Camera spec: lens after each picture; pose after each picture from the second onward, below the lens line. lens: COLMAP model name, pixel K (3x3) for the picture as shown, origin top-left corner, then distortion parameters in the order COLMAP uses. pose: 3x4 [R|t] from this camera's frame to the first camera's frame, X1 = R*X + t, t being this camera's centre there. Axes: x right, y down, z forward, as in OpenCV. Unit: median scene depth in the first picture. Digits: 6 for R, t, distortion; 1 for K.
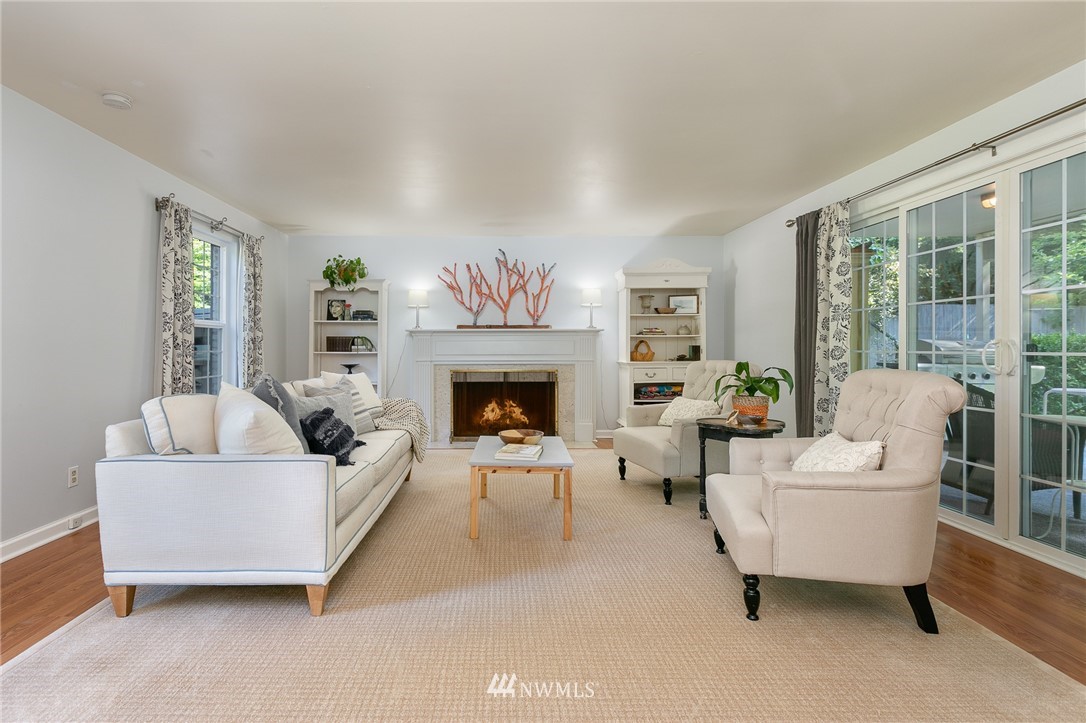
lens RADIAL K [[491.4, 0, 533.2], [0, 491.4, 342.2], [0, 0, 1]] dist [-0.003173, 0.001021]
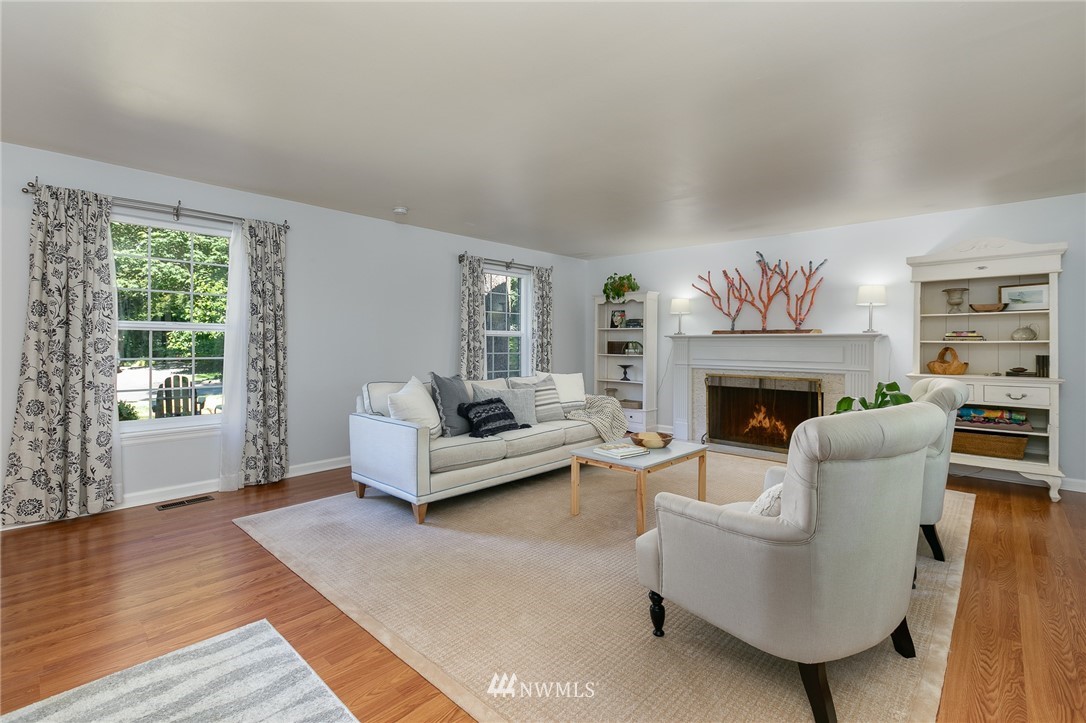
lens RADIAL K [[491.4, 0, 579.6], [0, 491.4, 342.7], [0, 0, 1]] dist [-0.003173, 0.001021]
pose [[0.757043, 0.006030, -0.653337, 0.306031], [-0.002538, 0.999977, 0.006289, -0.015037], [0.653360, -0.003103, 0.757041, 0.037929]]
